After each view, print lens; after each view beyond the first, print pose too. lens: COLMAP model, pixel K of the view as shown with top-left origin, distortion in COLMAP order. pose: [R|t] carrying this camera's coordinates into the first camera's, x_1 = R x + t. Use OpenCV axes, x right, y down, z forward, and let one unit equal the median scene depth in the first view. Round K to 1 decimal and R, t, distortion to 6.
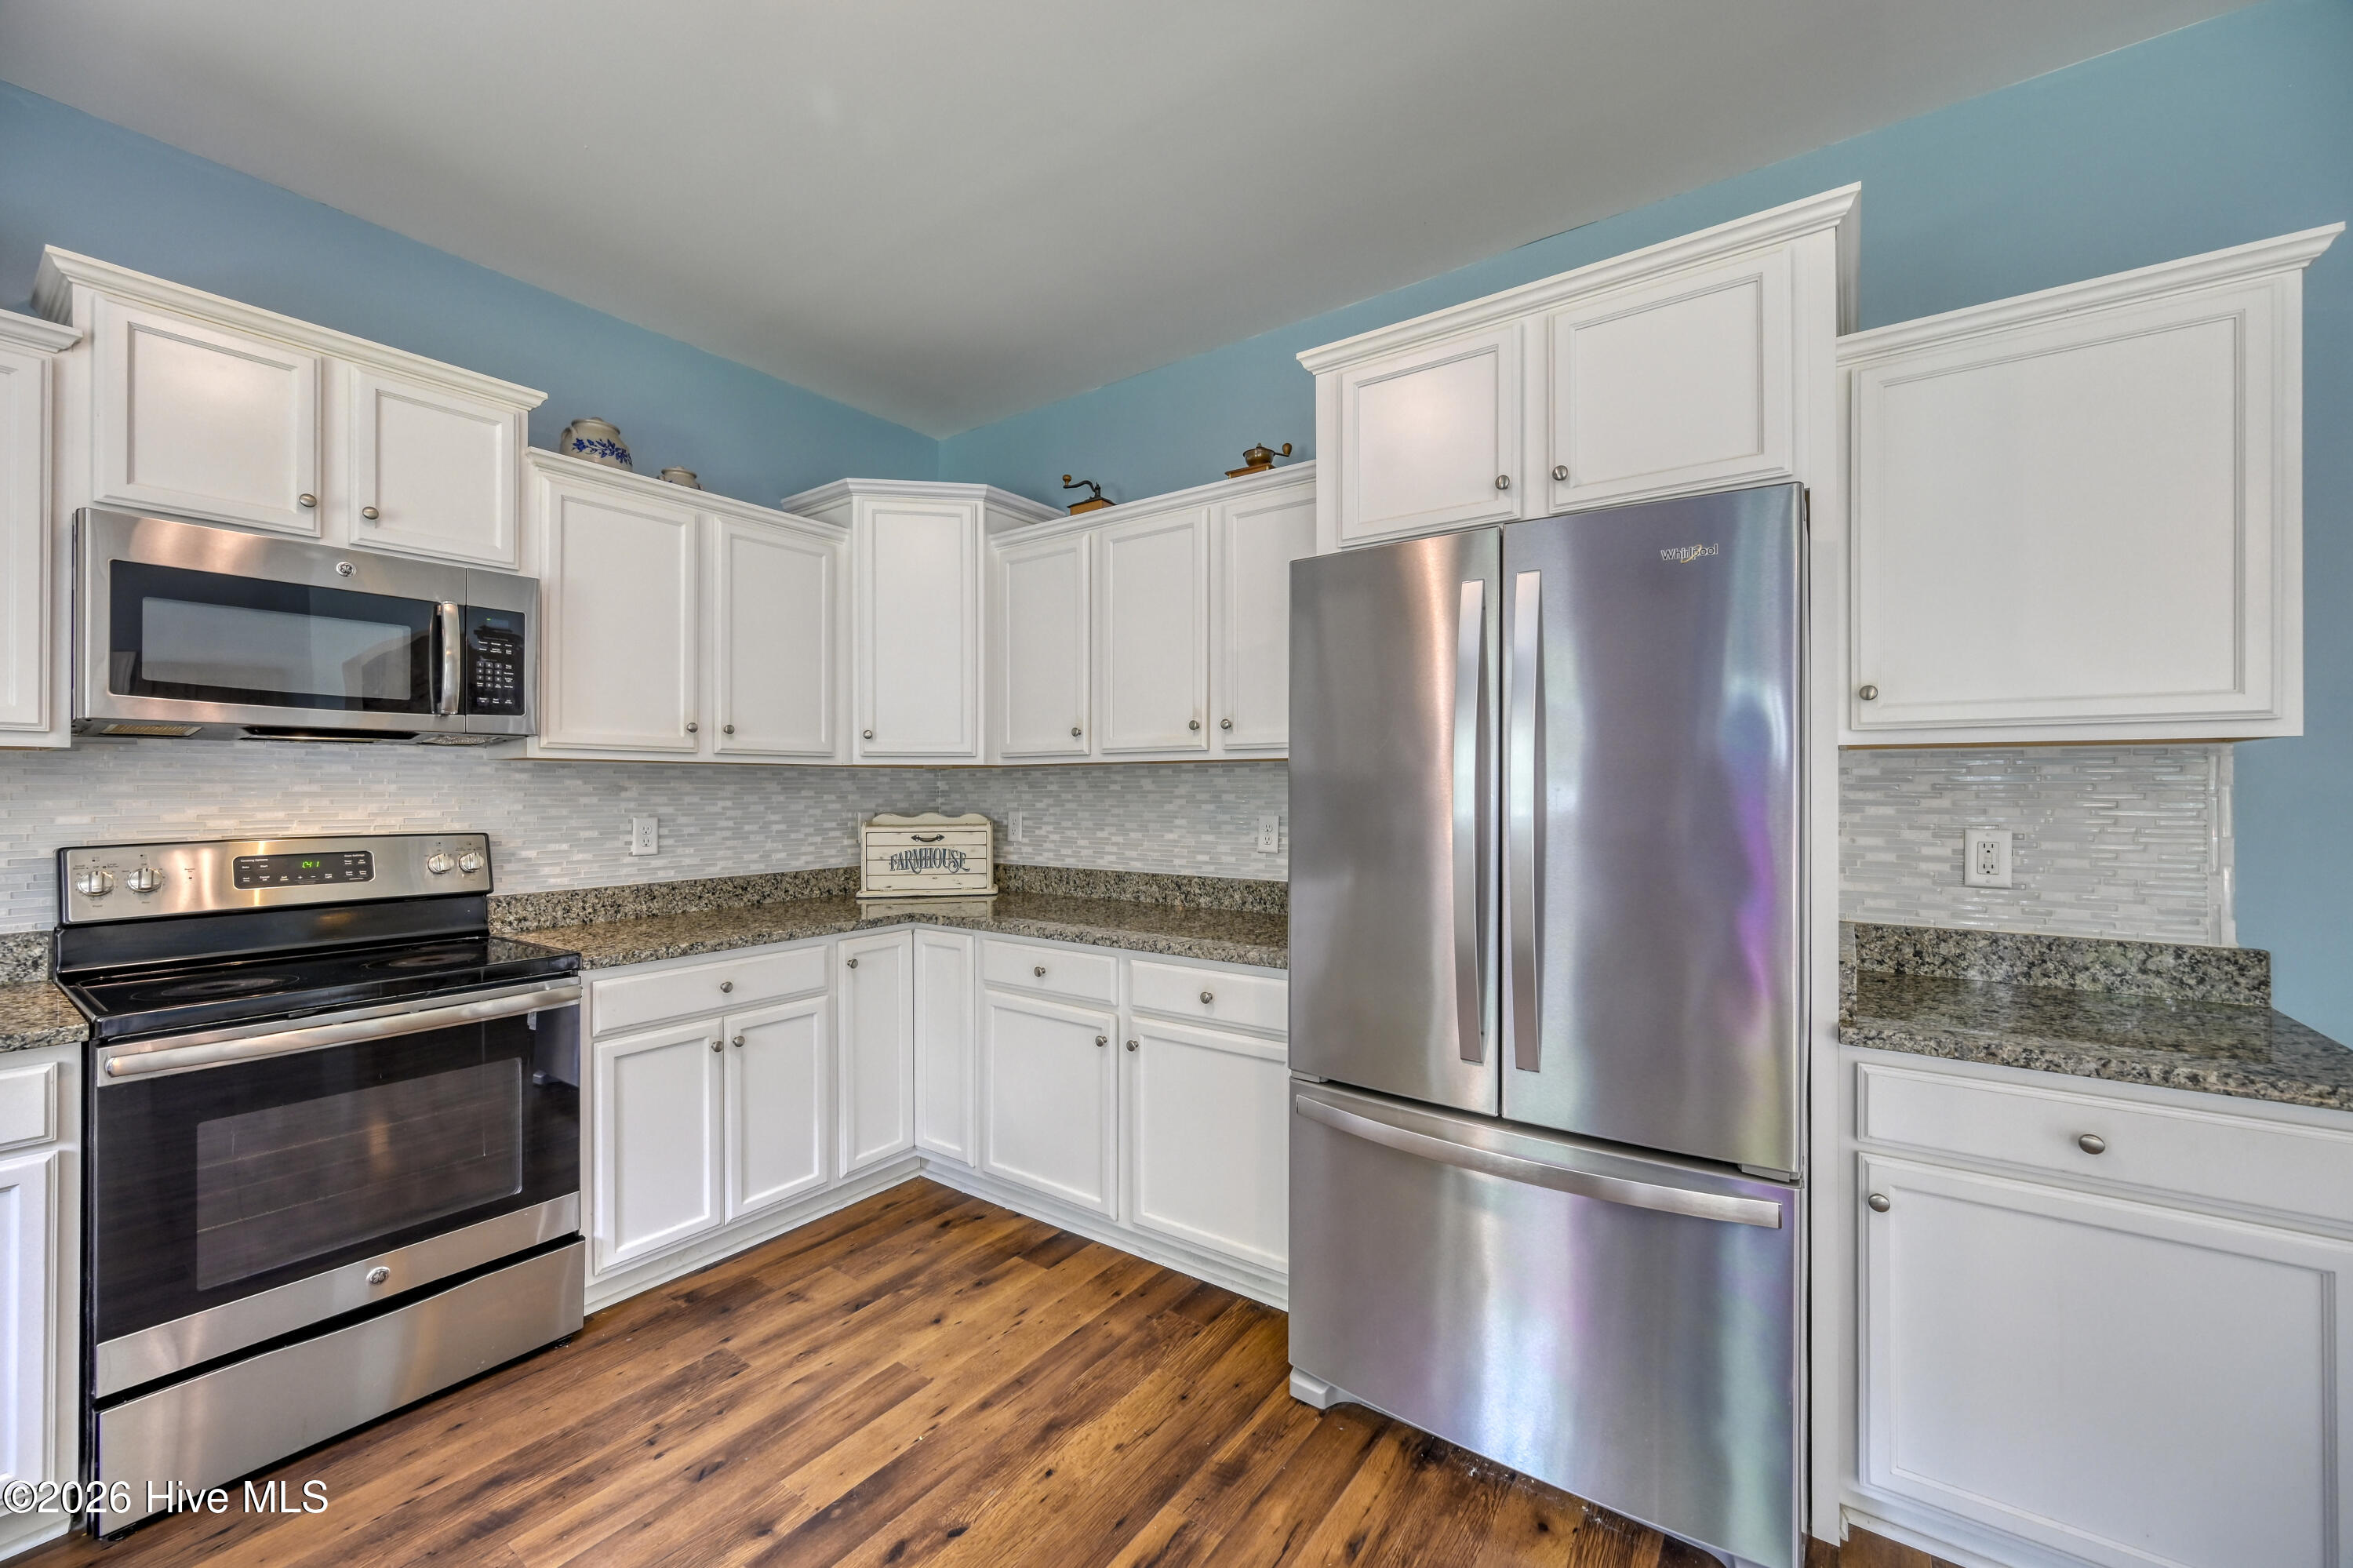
lens RADIAL K [[927.1, 0, 1182.7], [0, 927.1, 783.5], [0, 0, 1]] dist [0.001068, -0.000150]
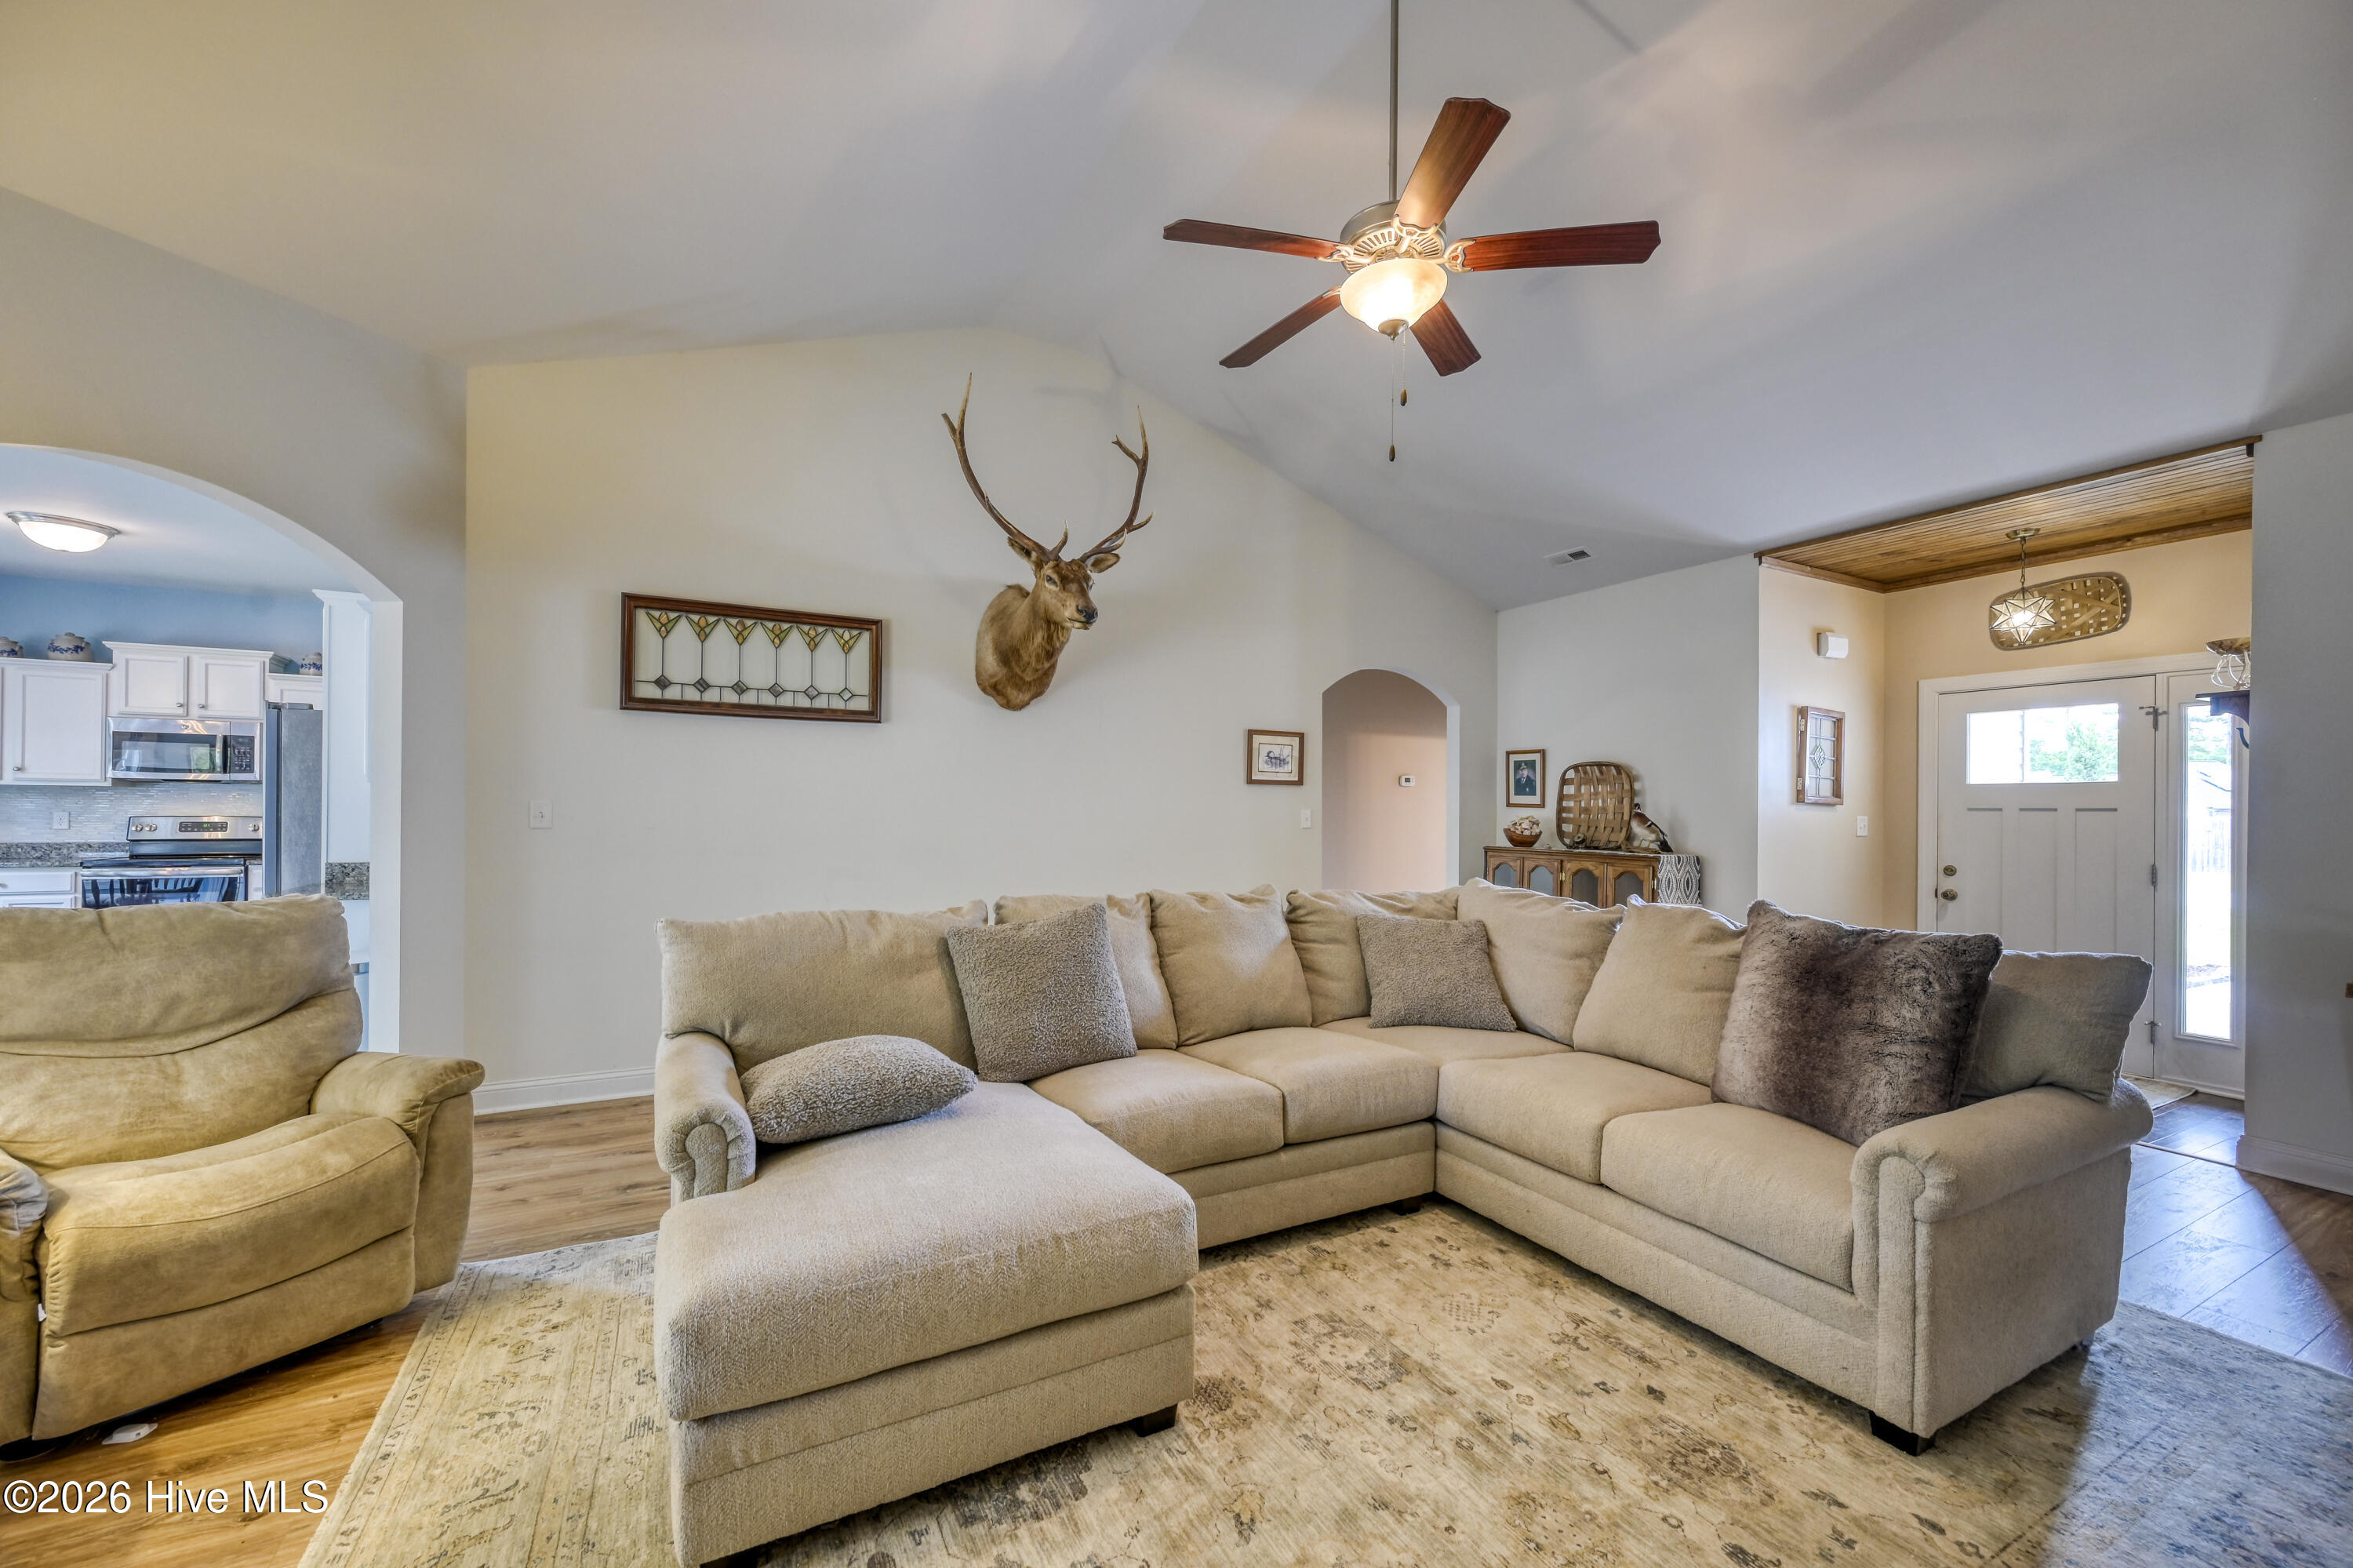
lens RADIAL K [[927.1, 0, 1184.7], [0, 927.1, 808.7], [0, 0, 1]] dist [0.001068, -0.000150]
pose [[0.900097, 0.009877, -0.435577, 3.176705], [-0.009418, 0.999950, 0.003214, -0.004148], [0.435587, 0.001209, 0.900146, -0.293218]]
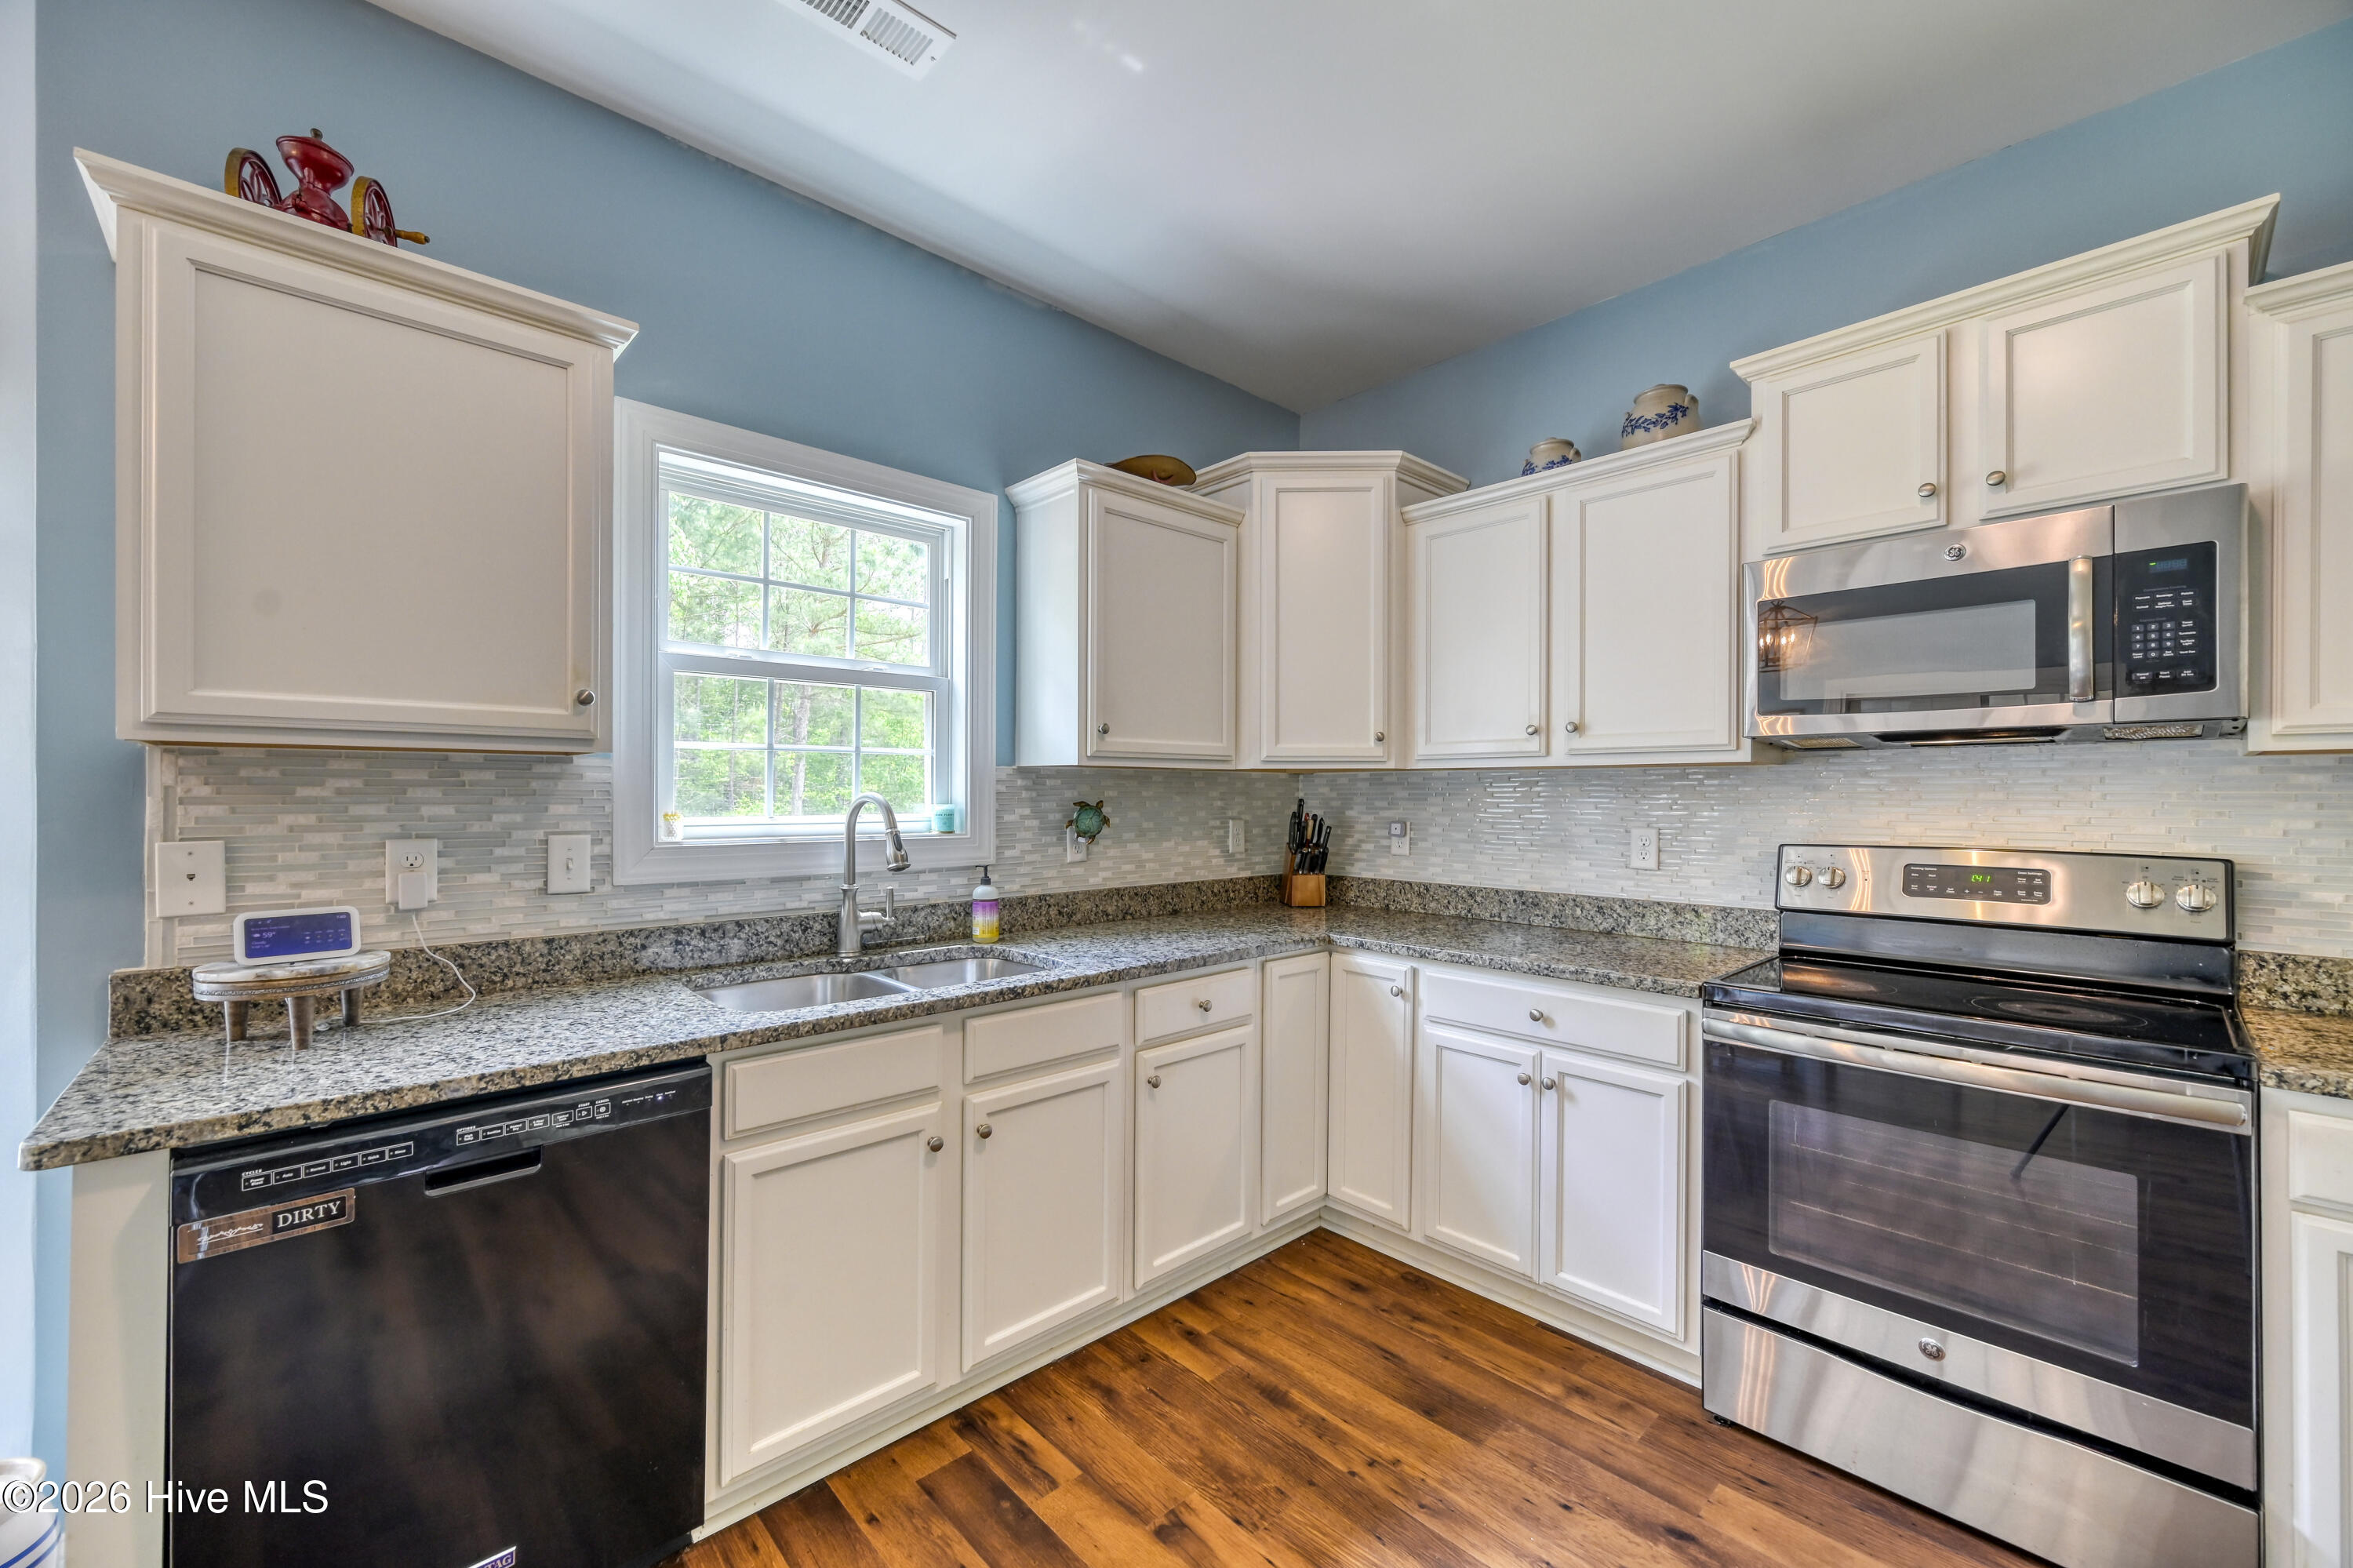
lens RADIAL K [[927.1, 0, 1169.8], [0, 927.1, 791.6], [0, 0, 1]] dist [0.001068, -0.000150]
pose [[-0.197377, -0.003483, -0.980321, 0.123803], [0.001771, 0.999991, -0.003910, 0.003184], [0.980326, -0.002508, -0.197369, 0.404803]]
